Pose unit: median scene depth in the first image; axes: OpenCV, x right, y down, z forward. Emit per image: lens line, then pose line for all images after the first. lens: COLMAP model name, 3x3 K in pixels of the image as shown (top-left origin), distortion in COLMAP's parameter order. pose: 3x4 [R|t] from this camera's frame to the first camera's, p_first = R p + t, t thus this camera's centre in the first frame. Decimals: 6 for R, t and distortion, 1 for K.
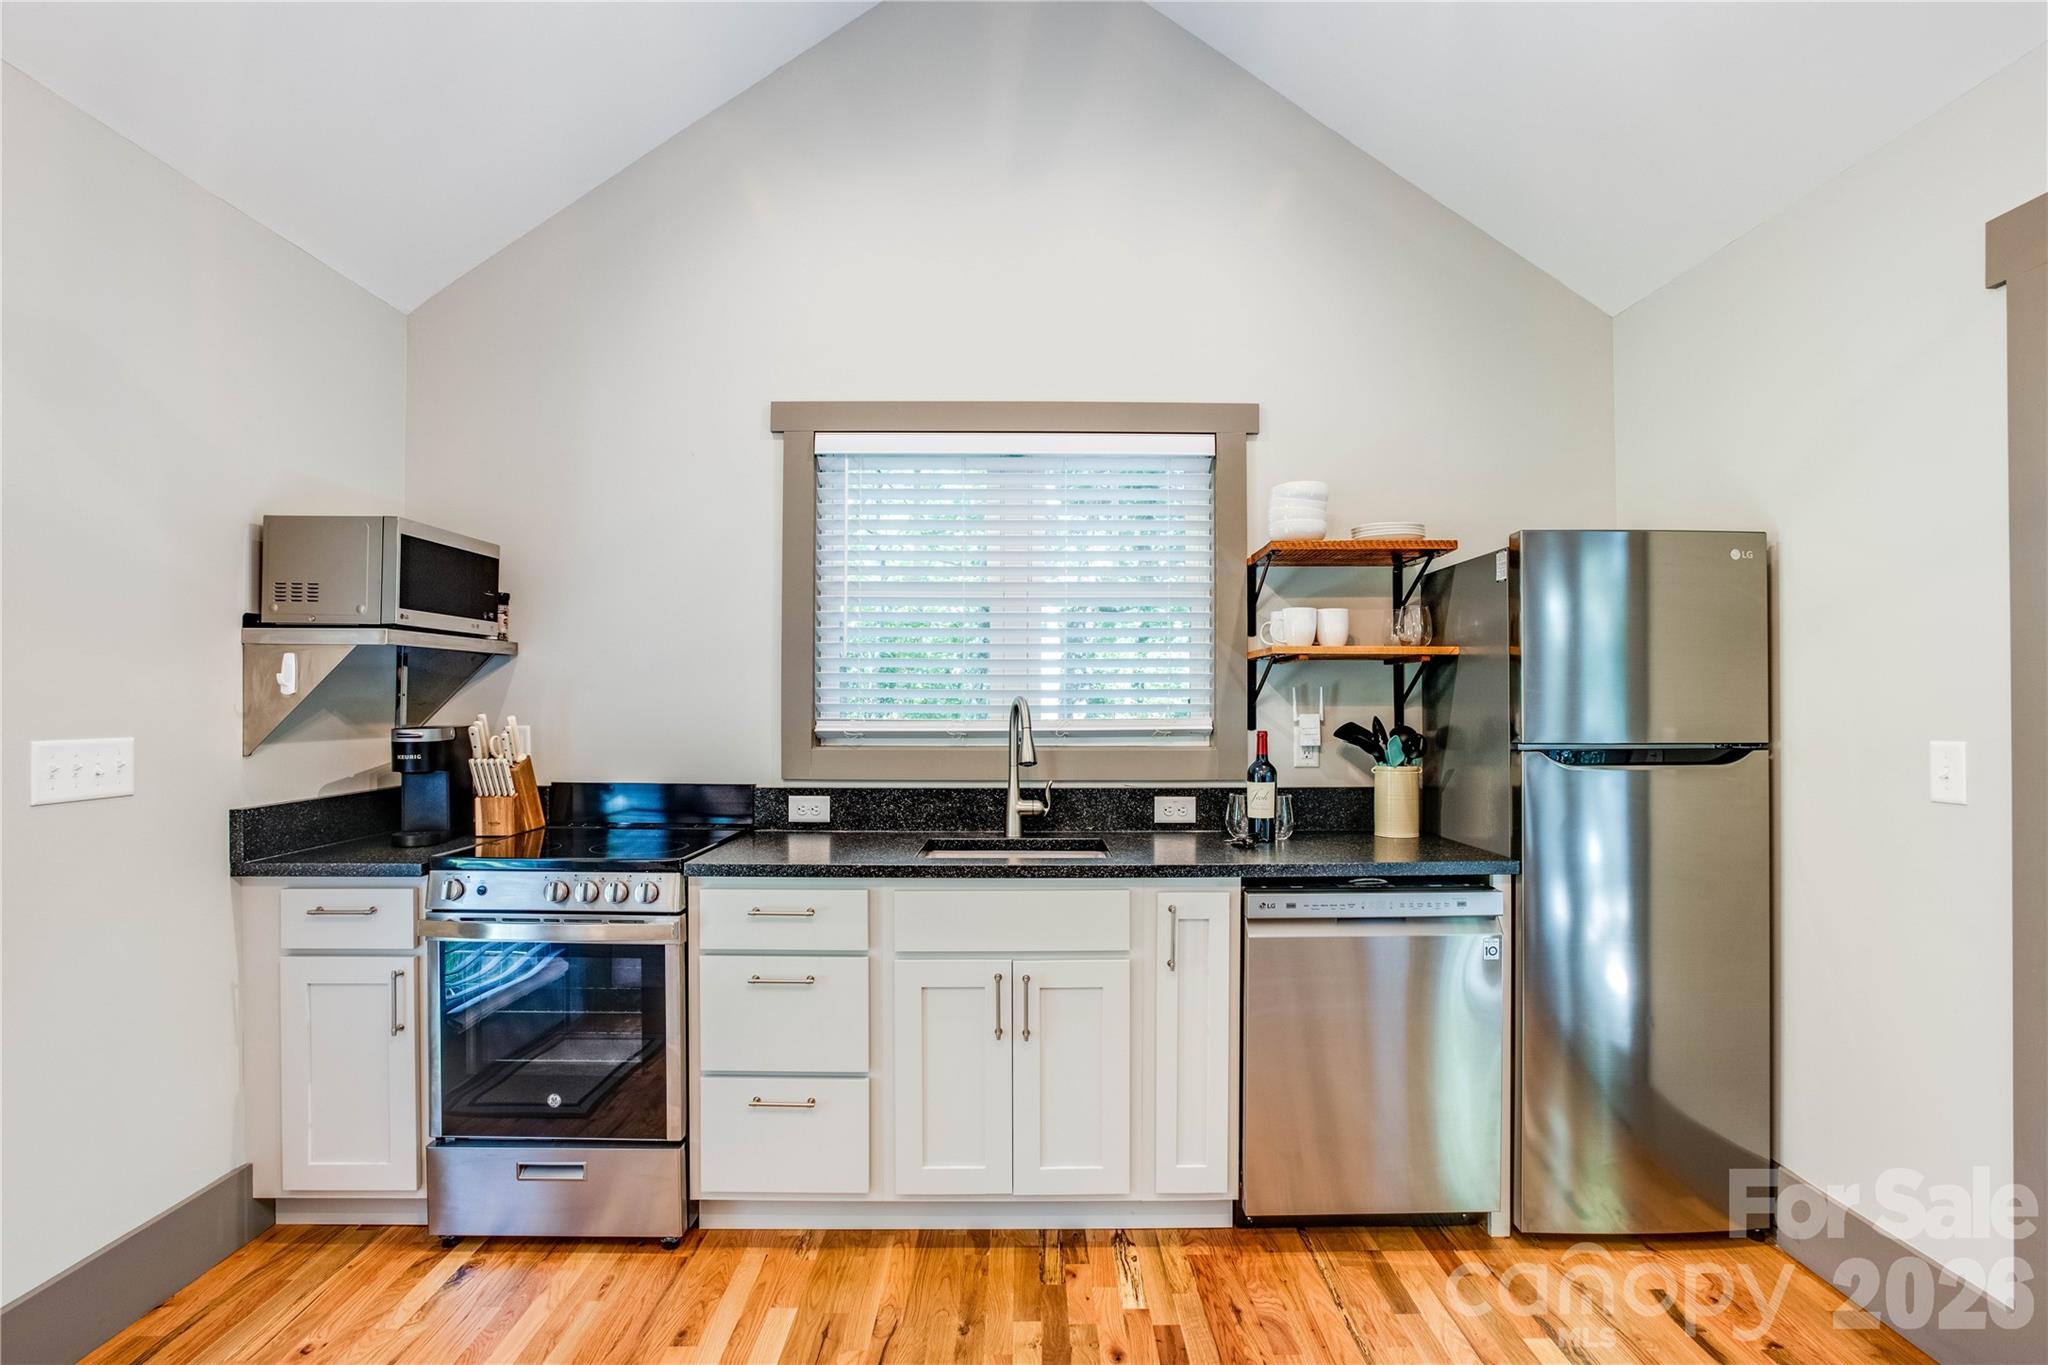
lens RADIAL K [[996.0, 0, 1016.7], [0, 996.0, 690.2], [0, 0, 1]] dist [-0.057916, 0.028161]
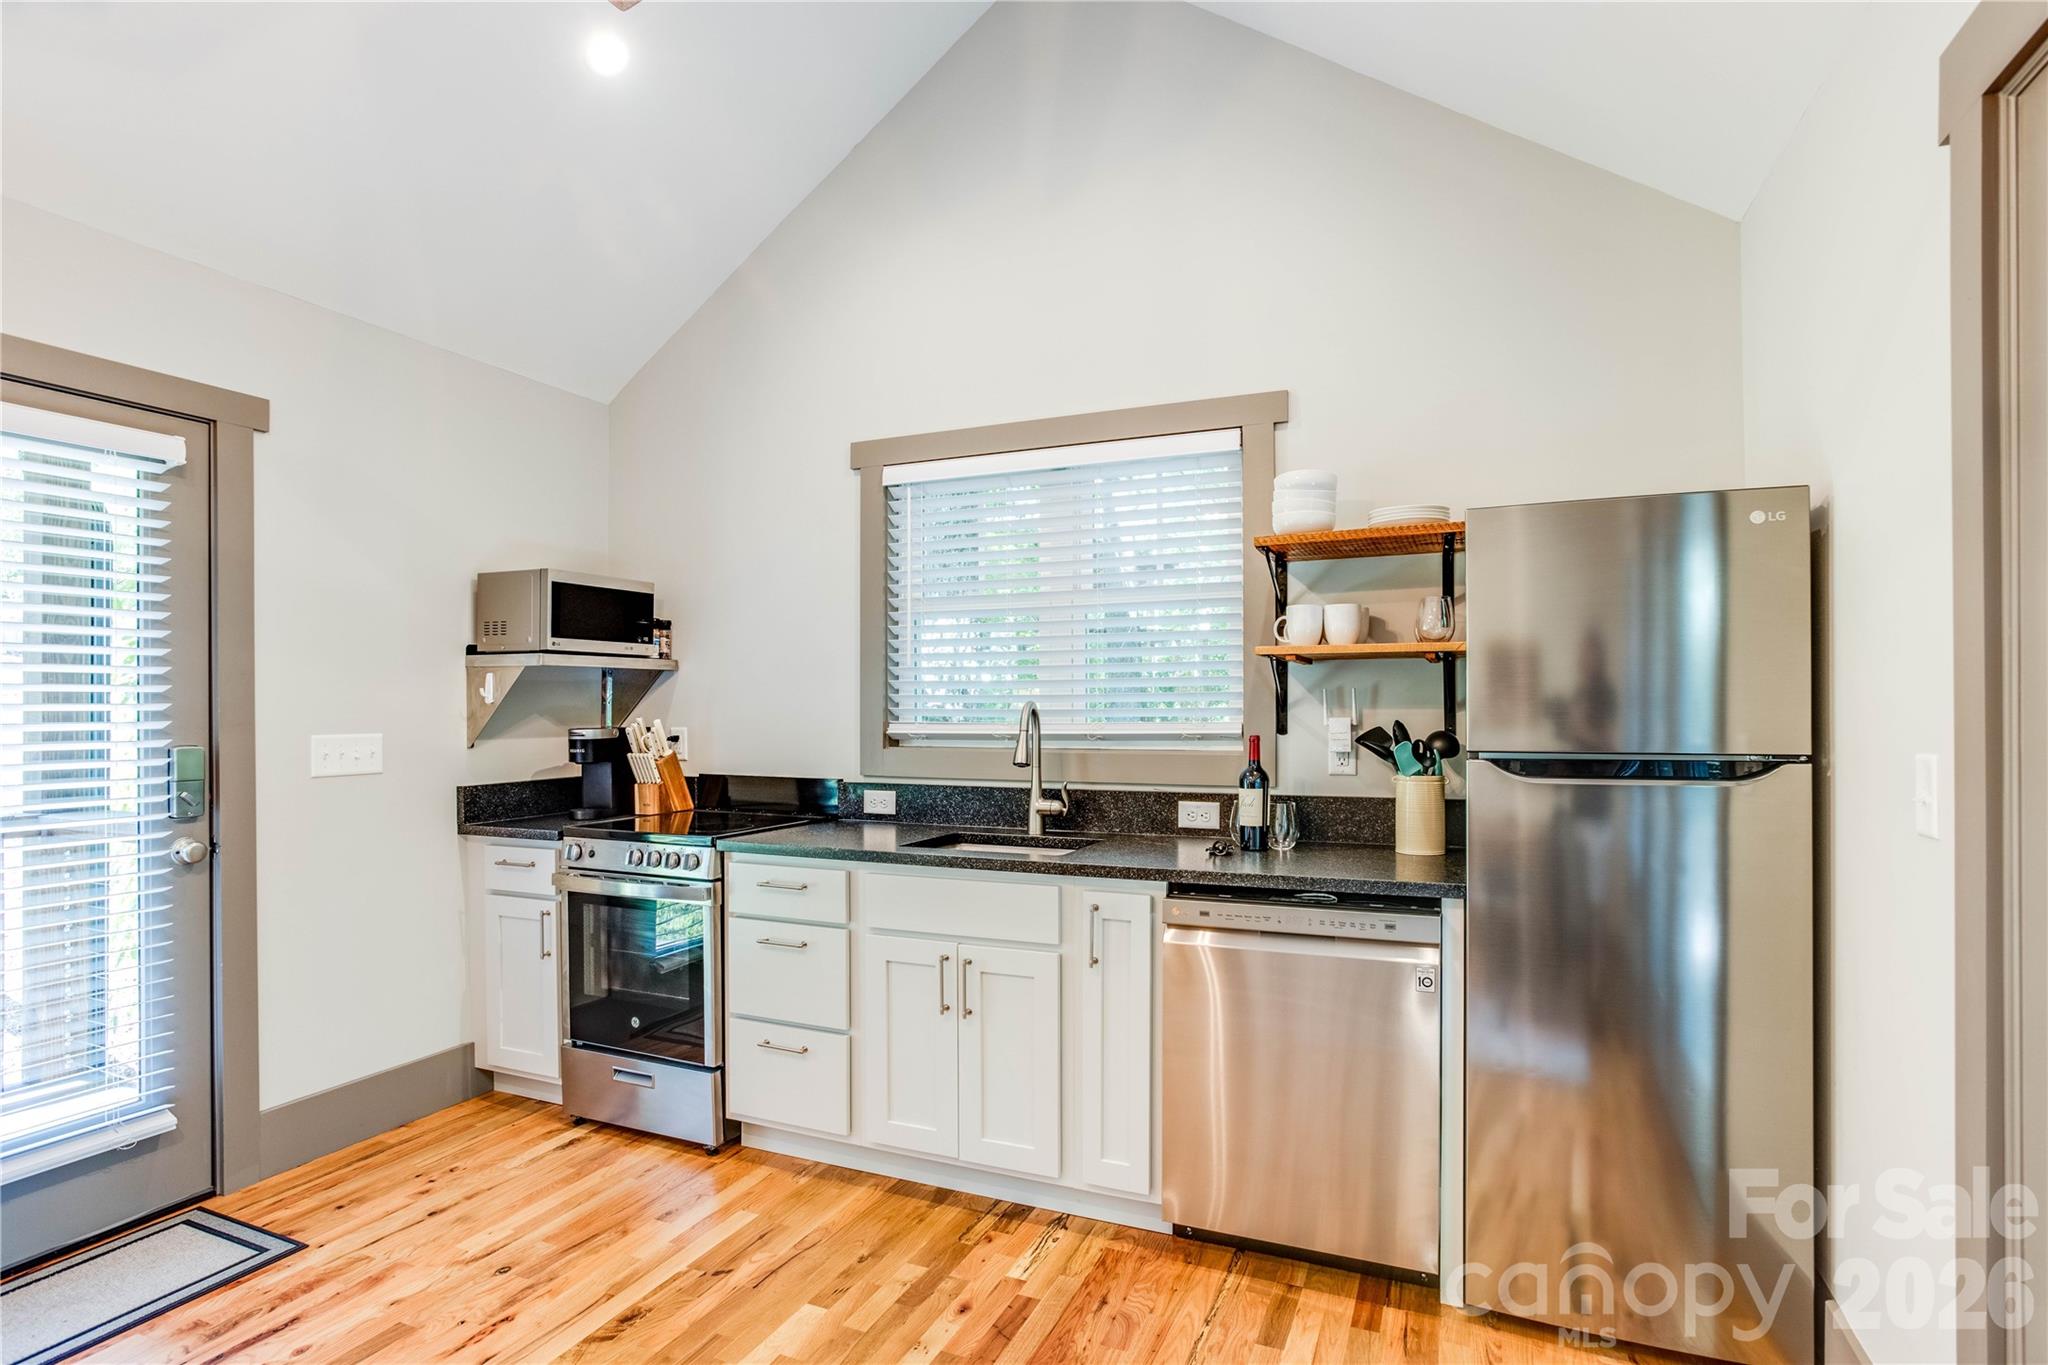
lens RADIAL K [[1031.8, 0, 1032.4], [0, 1031.8, 699.2], [0, 0, 1]] dist [-0.063137, 0.044284]
pose [[0.913588, -0.007210, -0.406577, 0.500108], [0.009547, 0.999948, 0.003720, 0.000333], [0.406529, -0.007280, 0.913609, 0.003781]]
